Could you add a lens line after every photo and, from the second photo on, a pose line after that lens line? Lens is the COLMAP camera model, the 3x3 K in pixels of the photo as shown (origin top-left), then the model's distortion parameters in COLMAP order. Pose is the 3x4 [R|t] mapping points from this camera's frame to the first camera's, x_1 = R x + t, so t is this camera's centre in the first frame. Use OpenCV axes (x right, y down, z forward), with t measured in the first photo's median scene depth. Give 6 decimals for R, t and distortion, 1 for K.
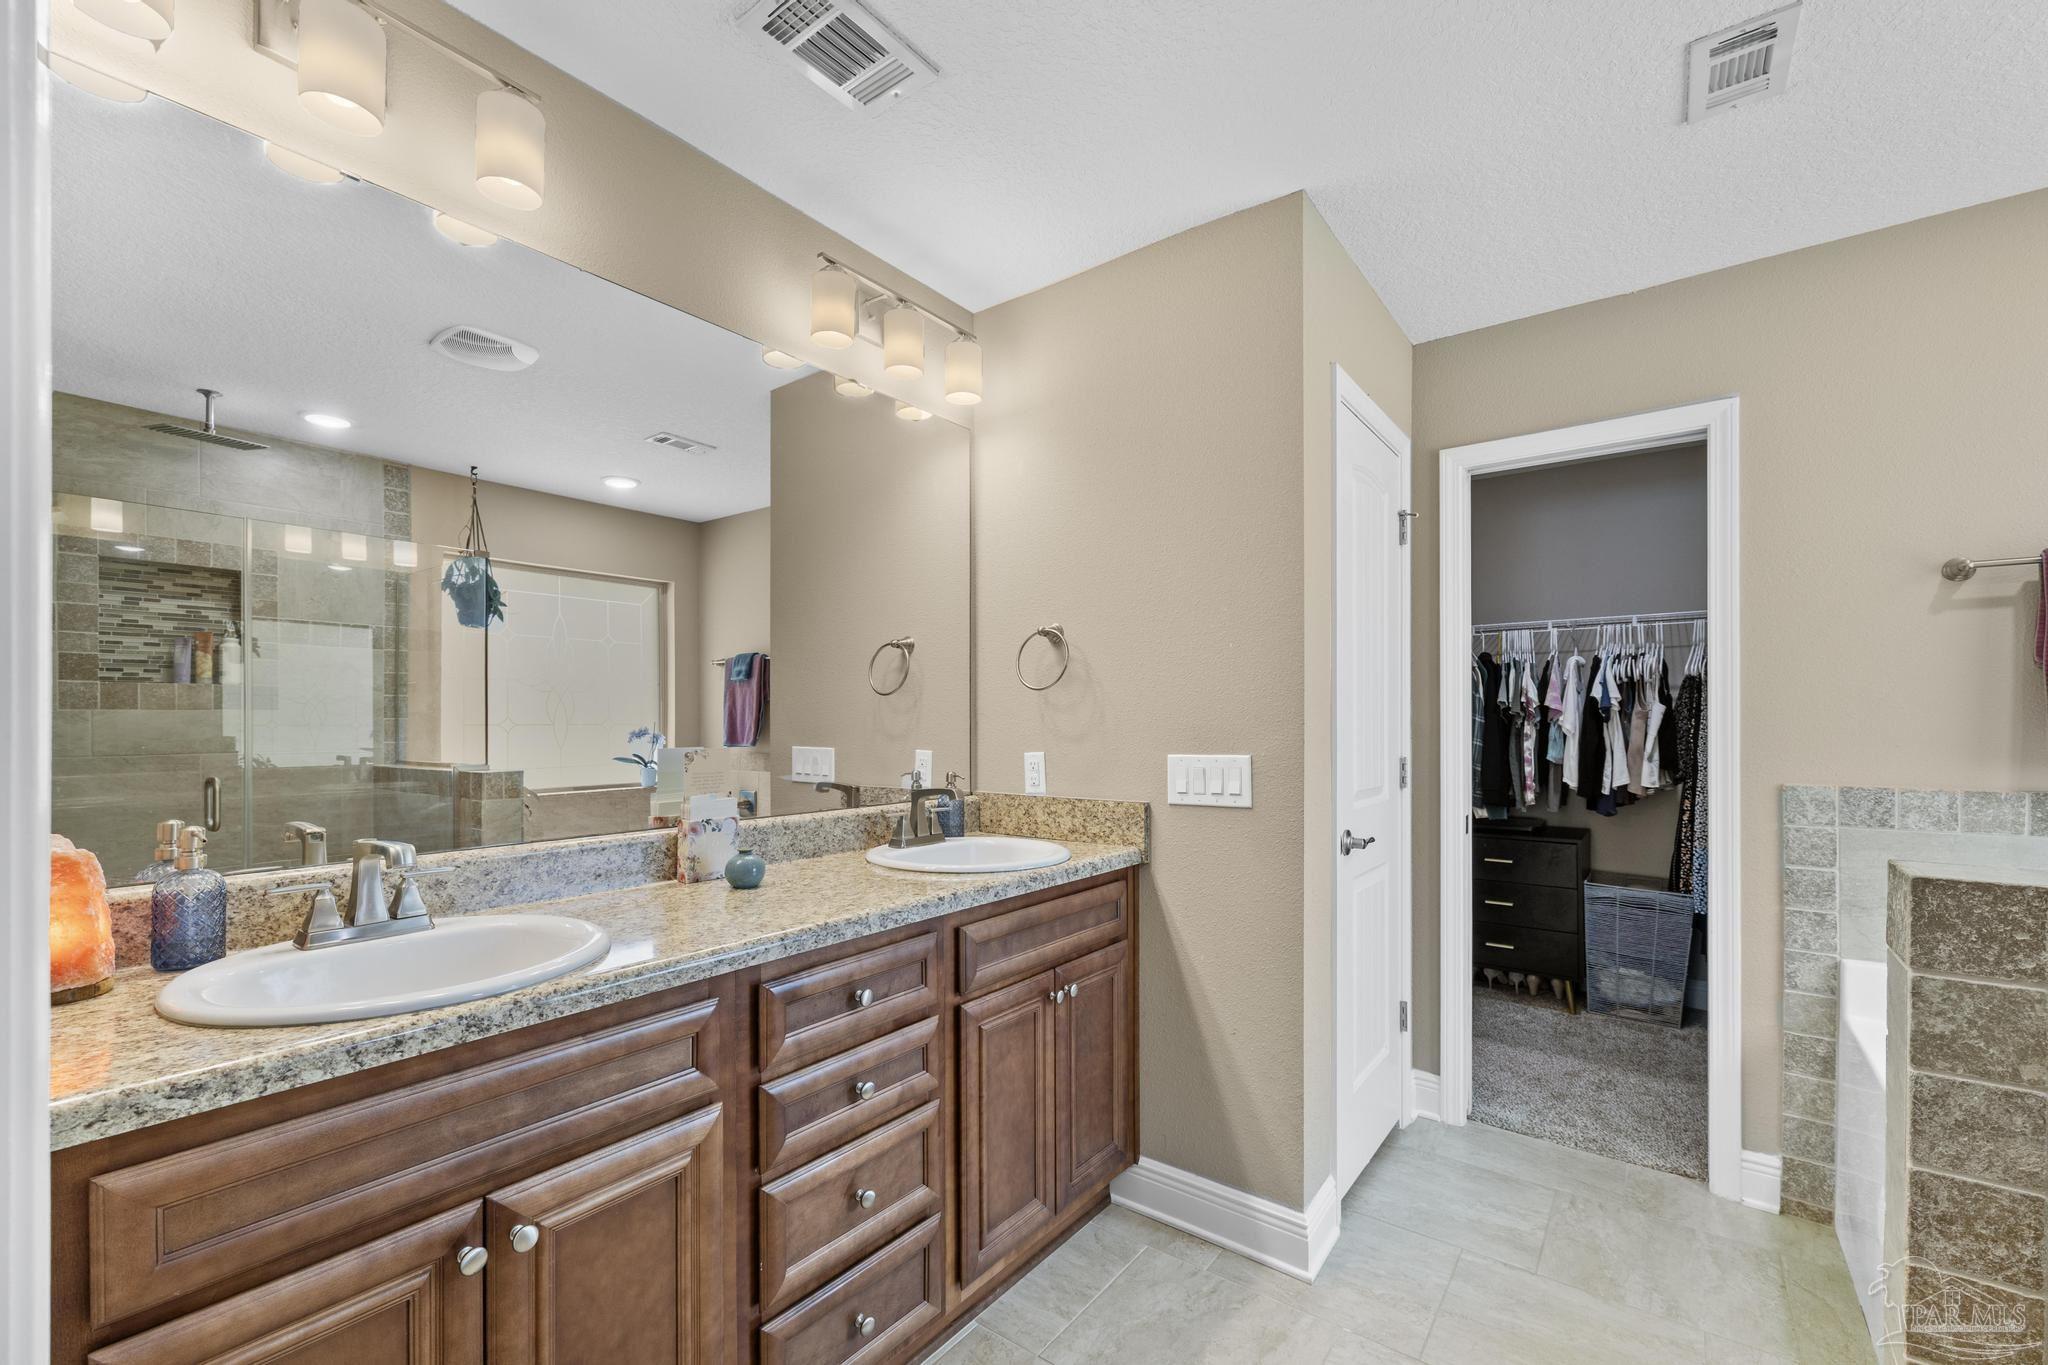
lens RADIAL K [[866.6, 0, 974.0], [0, 866.6, 727.2], [0, 0, 1]] dist [-0.001207, -0.000073]
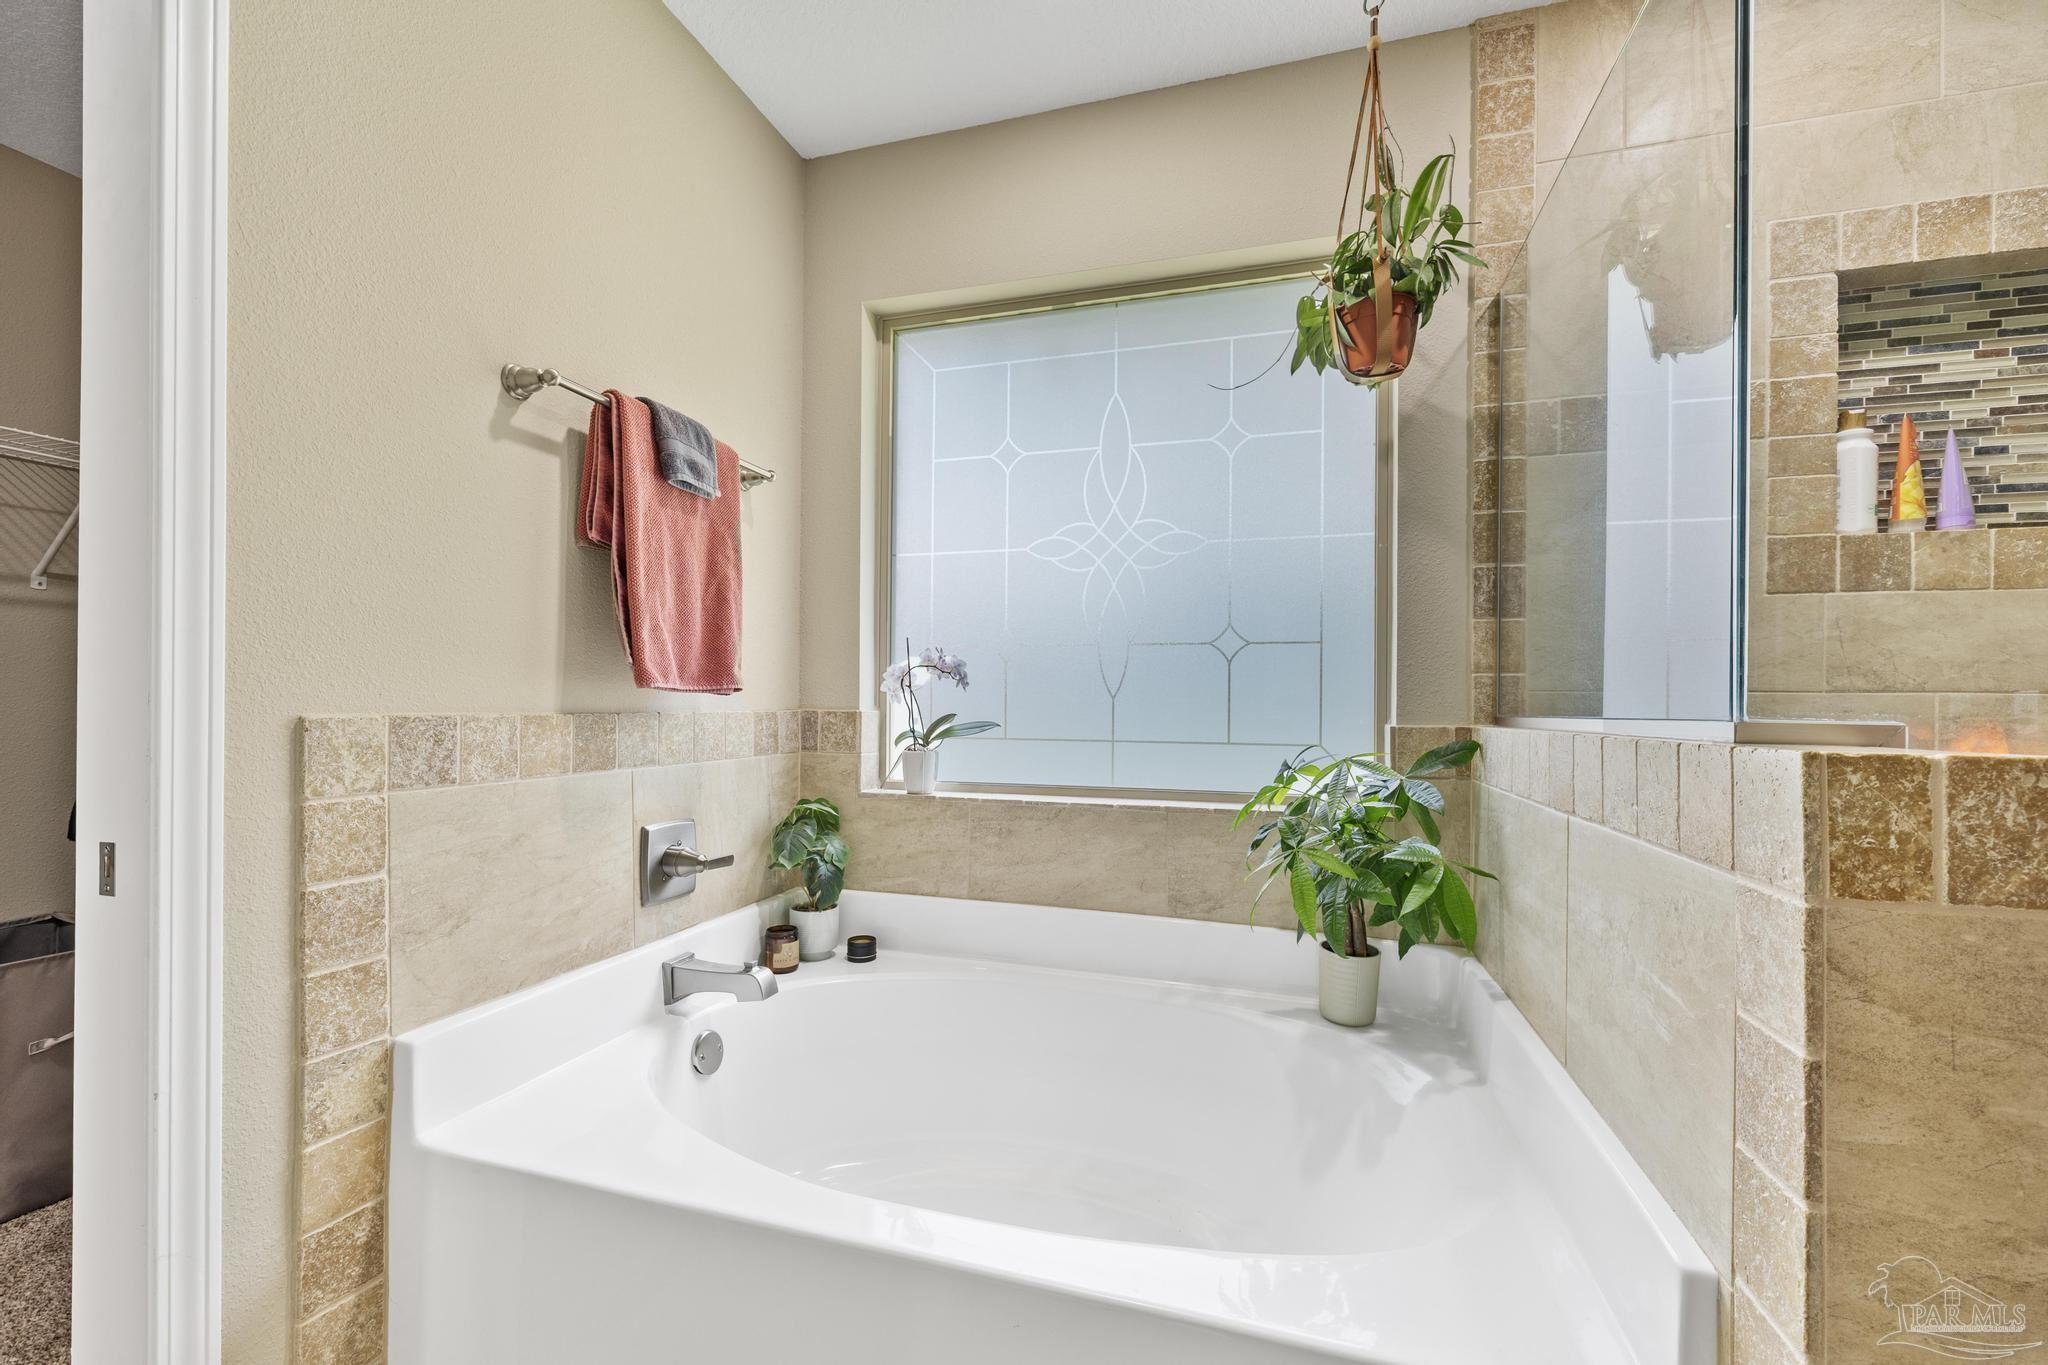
lens RADIAL K [[866.6, 0, 1023.9], [0, 866.6, 700.2], [0, 0, 1]] dist [-0.001207, -0.000073]
pose [[-0.368524, 0.006610, 0.929595, 0.355962], [0.001733, 0.999978, -0.006424, 0.062105], [-0.929617, -0.000756, -0.368527, 0.825214]]
